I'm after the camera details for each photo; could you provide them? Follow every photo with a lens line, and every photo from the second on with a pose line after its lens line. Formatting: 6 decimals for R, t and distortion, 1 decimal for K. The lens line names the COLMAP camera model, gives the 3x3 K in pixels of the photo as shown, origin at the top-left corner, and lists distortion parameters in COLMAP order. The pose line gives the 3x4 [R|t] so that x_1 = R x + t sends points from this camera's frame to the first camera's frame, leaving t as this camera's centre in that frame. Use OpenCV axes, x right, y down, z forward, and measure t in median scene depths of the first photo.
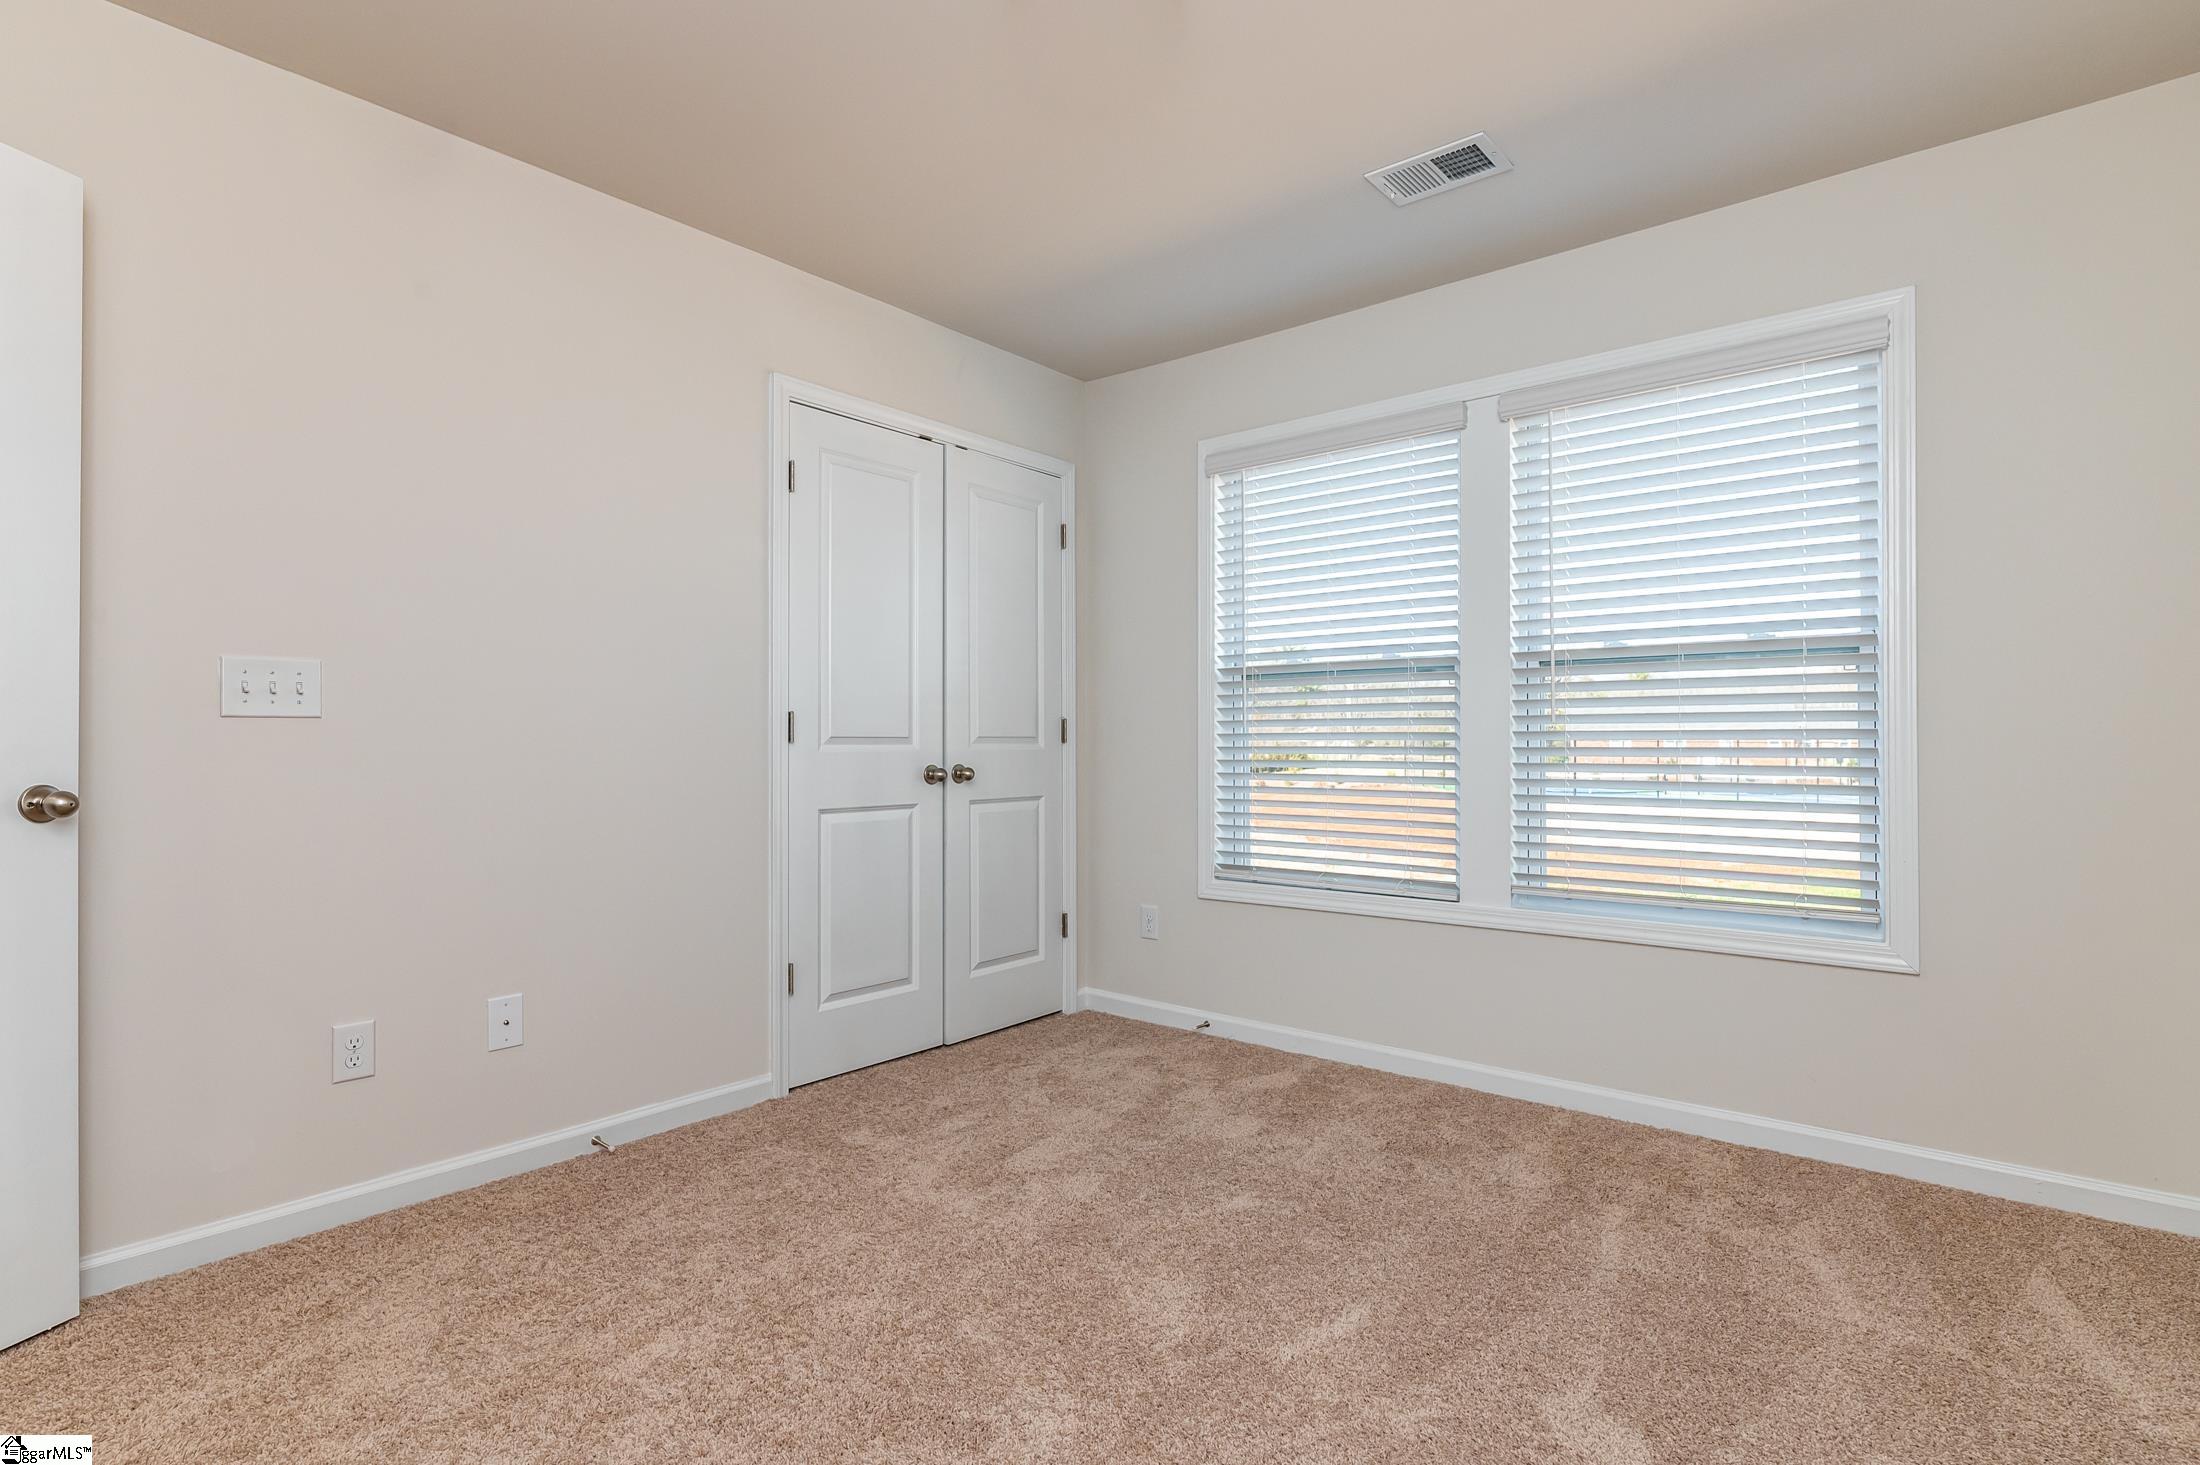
lens RADIAL K [[1145.4, 0, 1090.7], [0, 1145.4, 723.3], [0, 0, 1]] dist [0.005930, -0.001102]
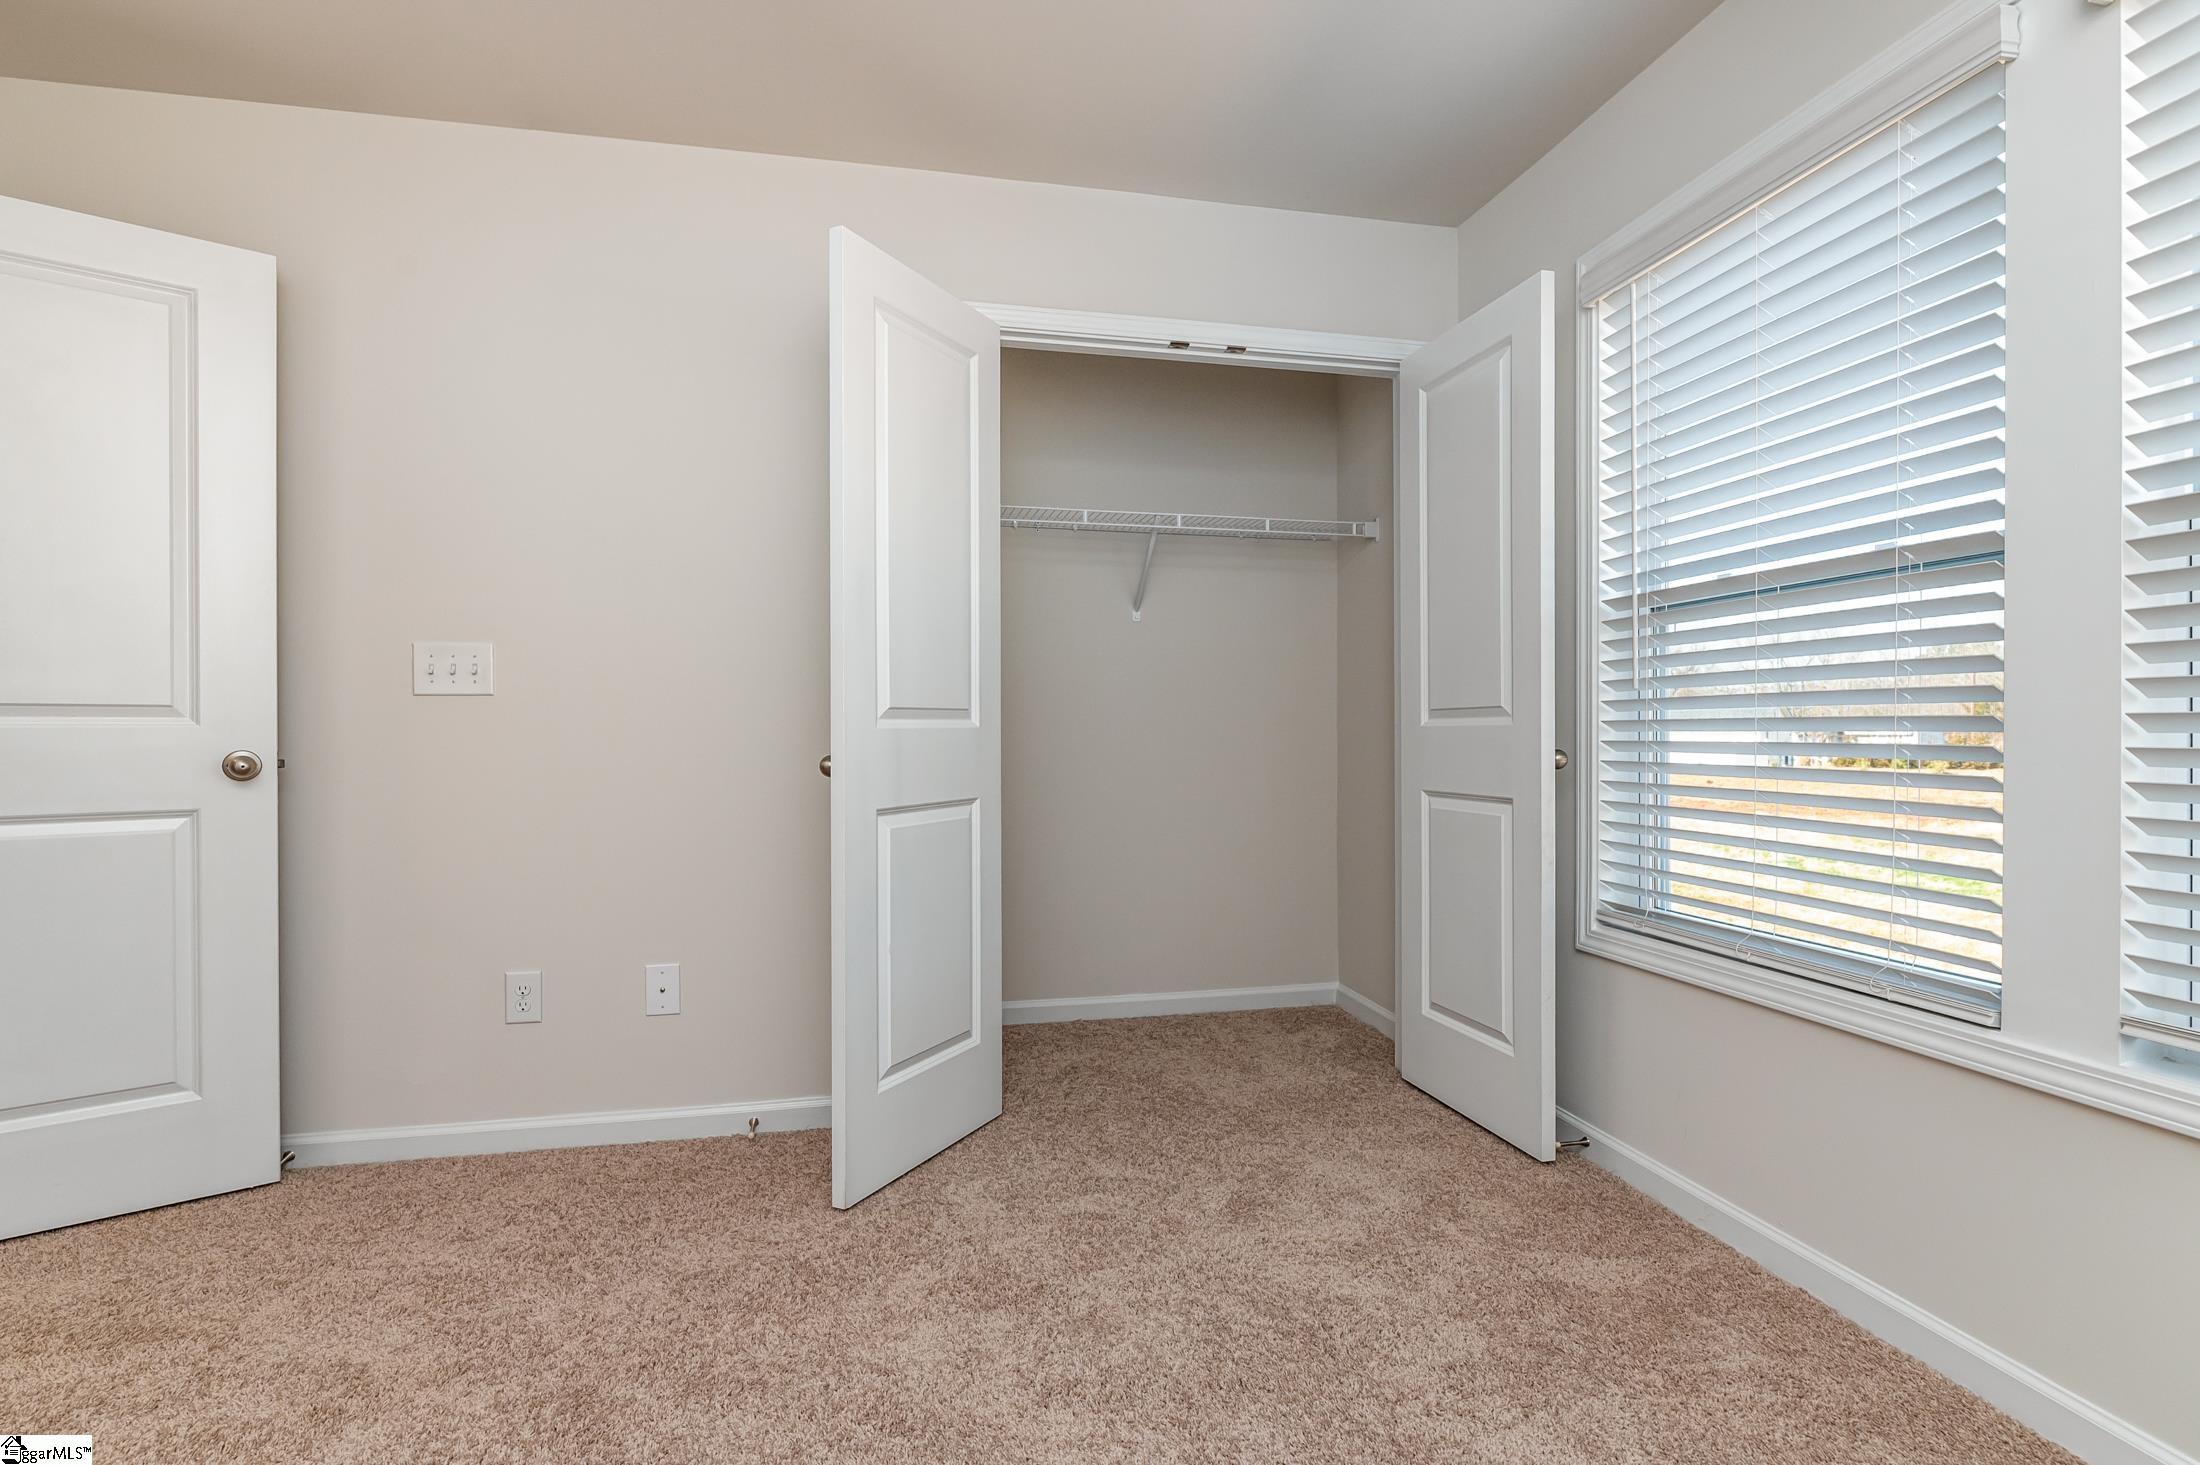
lens RADIAL K [[1062.5, 0, 1089.2], [0, 1062.5, 721.0], [0, 0, 1]] dist [0.001195, -0.001434]
pose [[0.781915, 0.003874, -0.623373, 0.292707], [0.007951, 0.999837, 0.016187, 0.005451], [0.623334, -0.017613, 0.781757, 0.381260]]
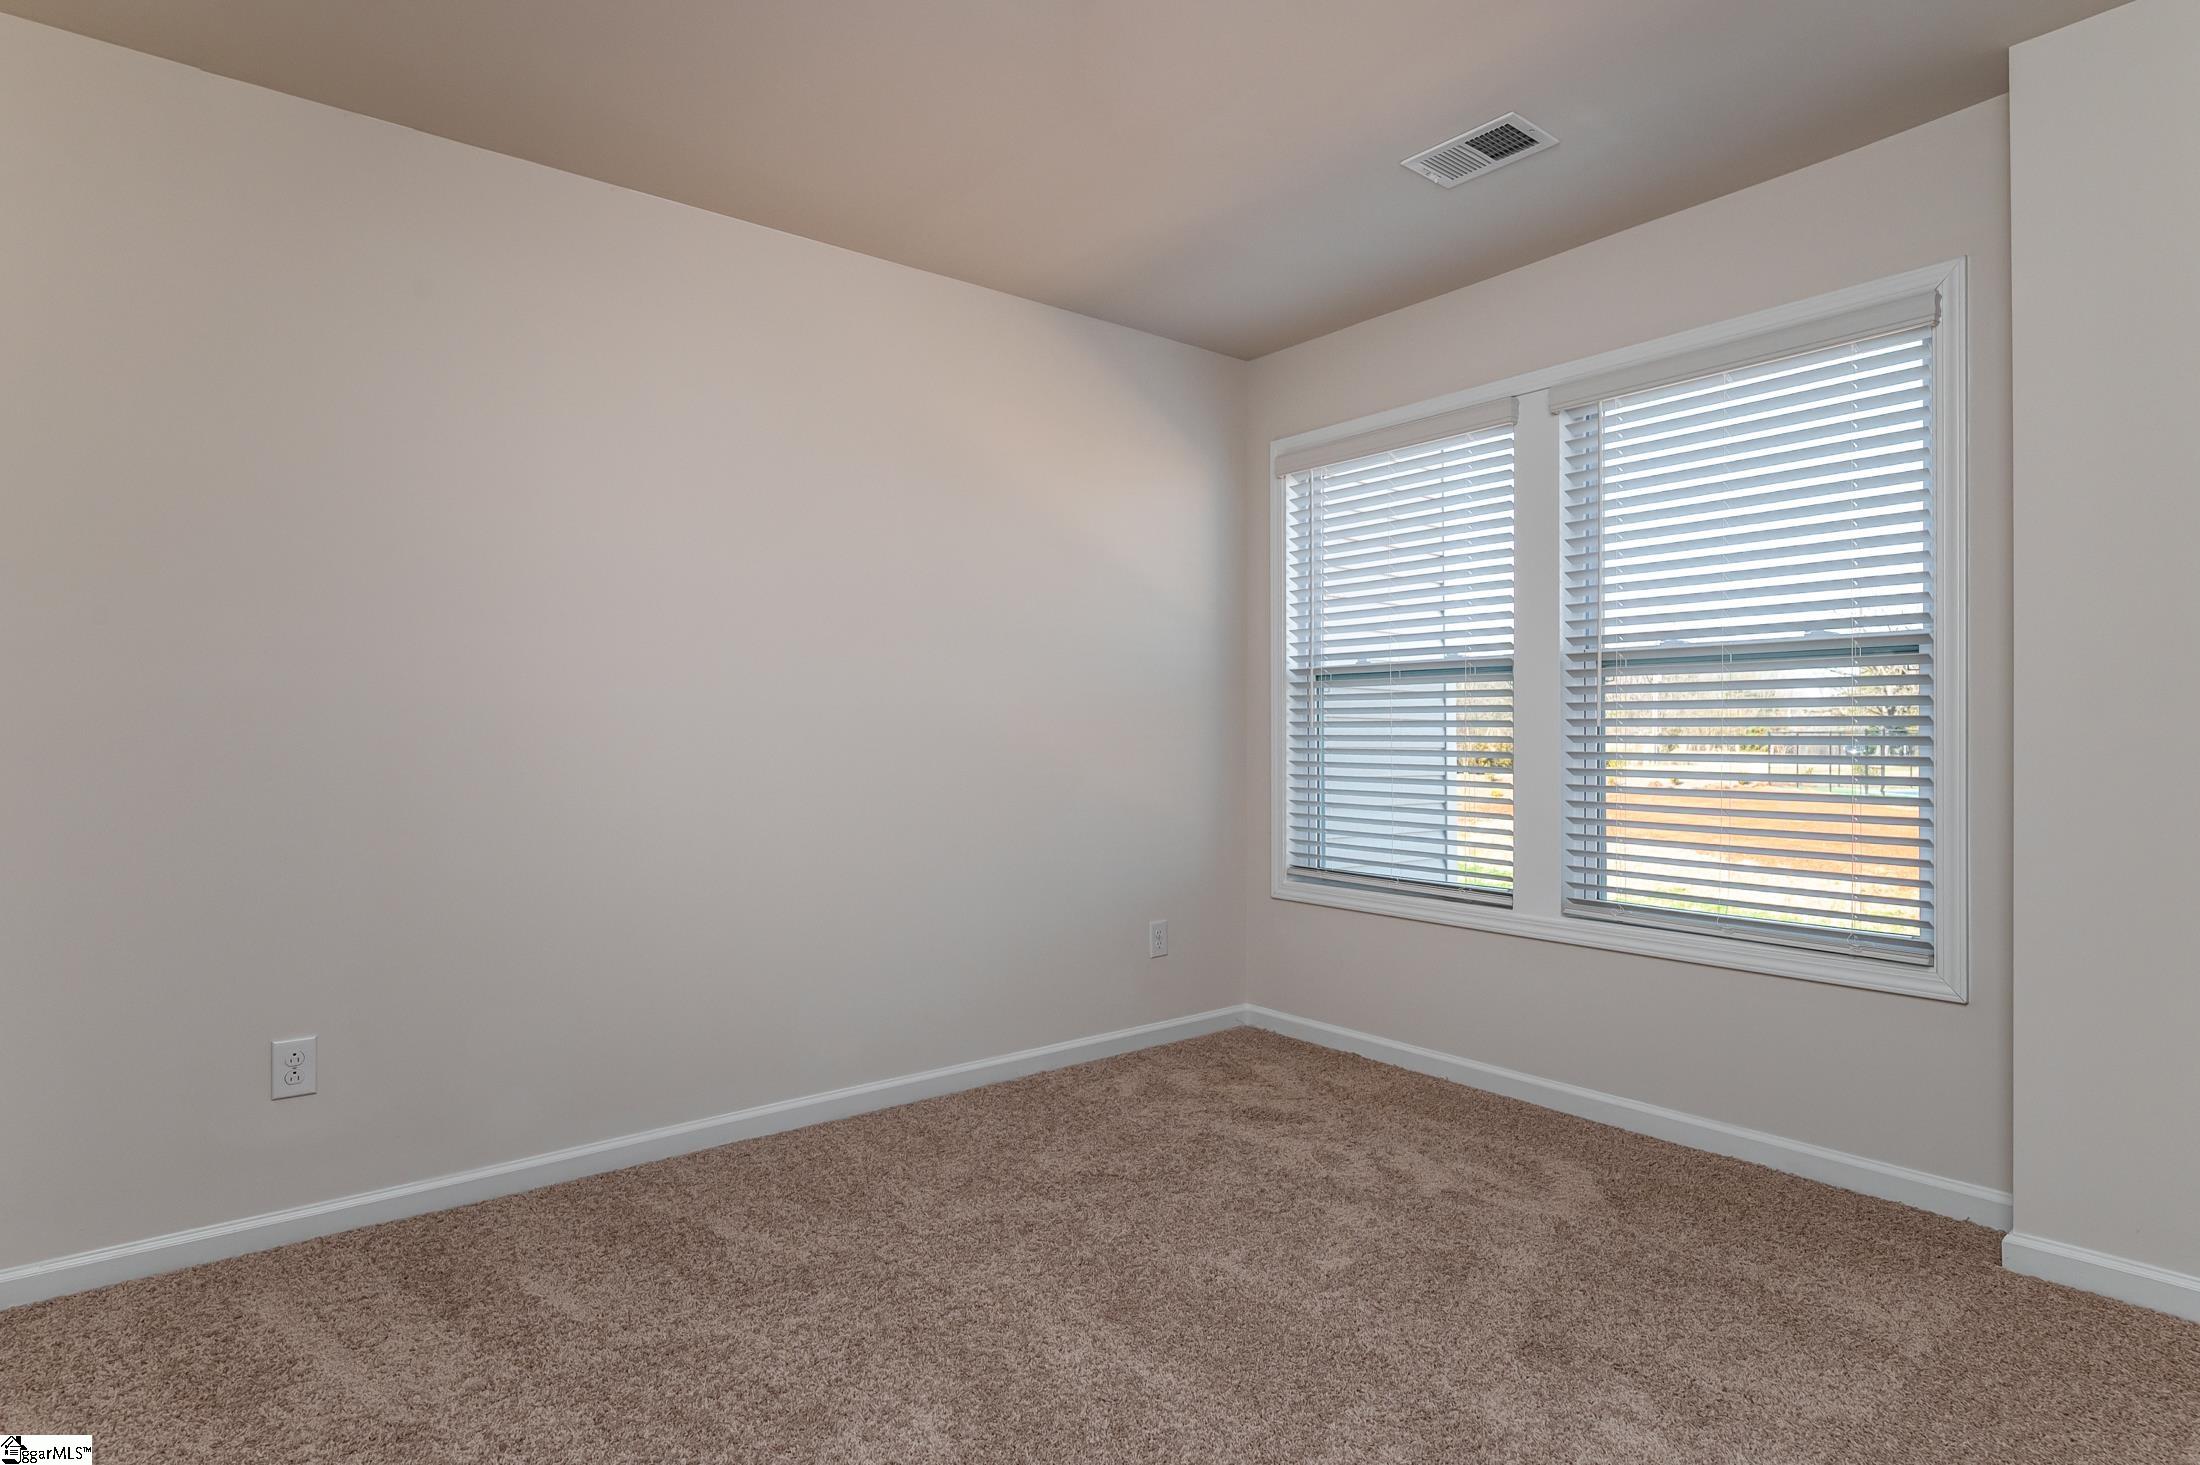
lens RADIAL K [[1320.1, 0, 1084.8], [0, 1320.1, 734.7], [0, 0, 1]] dist [0.081227, 0.003115]
pose [[0.975197, 0.007873, -0.221200, 0.215067], [-0.005503, 0.999921, 0.011331, -0.003351], [0.221272, -0.009833, 0.975163, -0.184885]]
